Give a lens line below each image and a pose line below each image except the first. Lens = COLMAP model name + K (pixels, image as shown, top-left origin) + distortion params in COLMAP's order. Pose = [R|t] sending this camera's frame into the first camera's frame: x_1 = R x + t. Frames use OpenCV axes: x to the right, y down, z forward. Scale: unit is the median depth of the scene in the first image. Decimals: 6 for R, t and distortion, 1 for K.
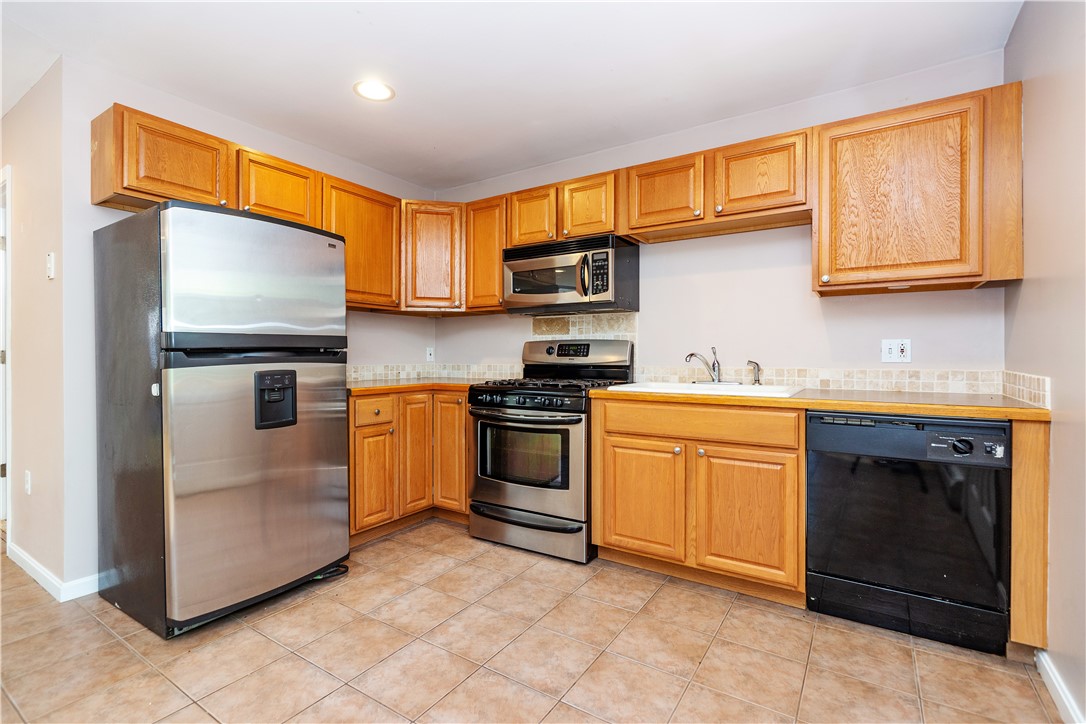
lens RADIAL K [[496.6, 0, 541.3], [0, 496.6, 357.5], [0, 0, 1]] dist [-0.002995, -0.000787]
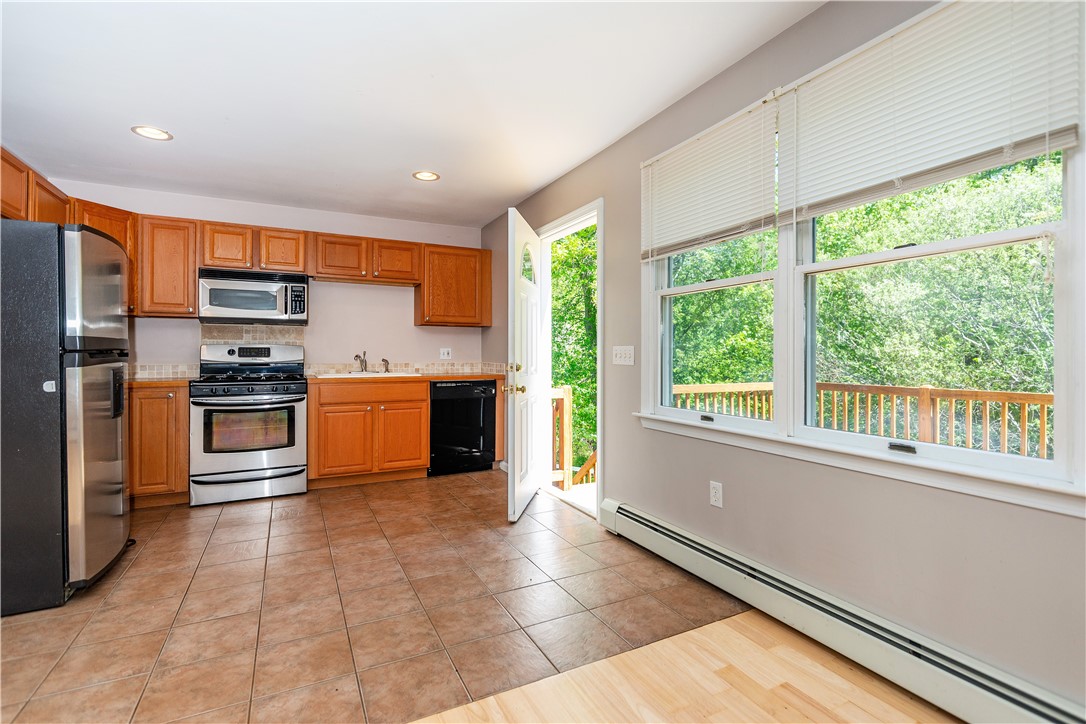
lens RADIAL K [[496.6, 0, 541.3], [0, 496.6, 357.5], [0, 0, 1]] dist [-0.002995, -0.000787]
pose [[0.494846, -0.004072, 0.868971, -0.933105], [0.007238, 0.999974, 0.000564, 0.004900], [-0.868951, 0.006011, 0.494862, -0.410111]]
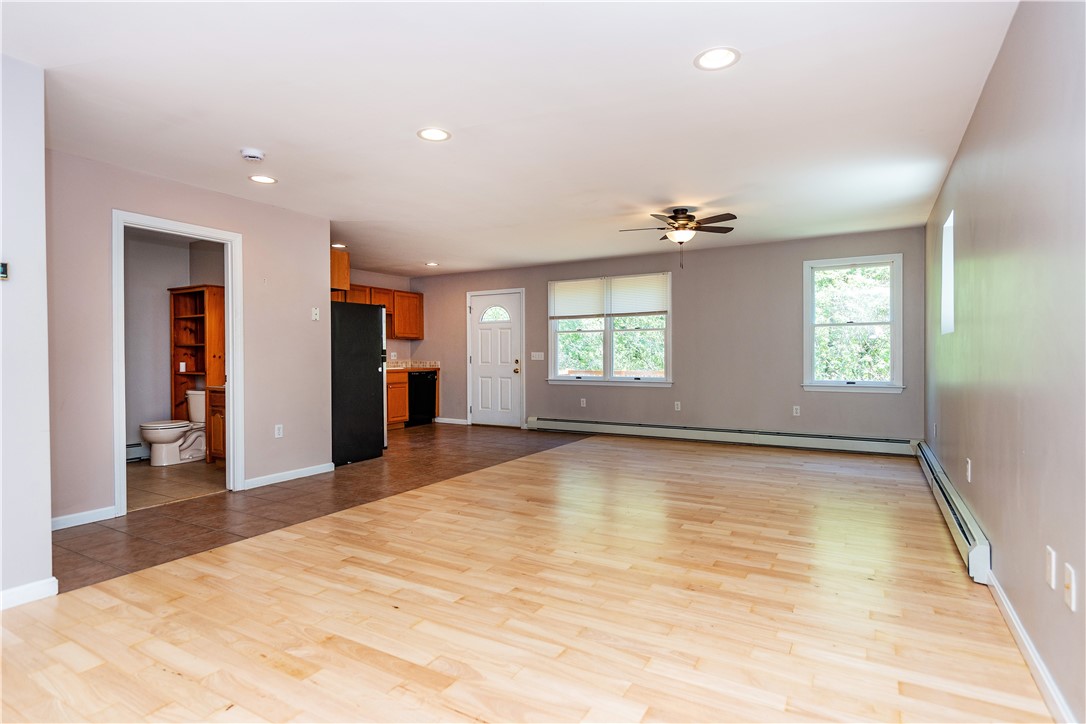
lens RADIAL K [[533.7, 0, 543.0], [0, 533.7, 362.0], [0, 0, 1]] dist [-0.002347, -0.000276]
pose [[-0.079562, -0.006356, 0.996810, -3.001134], [0.010171, 0.999922, 0.007187, 0.013048], [-0.996778, 0.010710, -0.079491, 0.254163]]
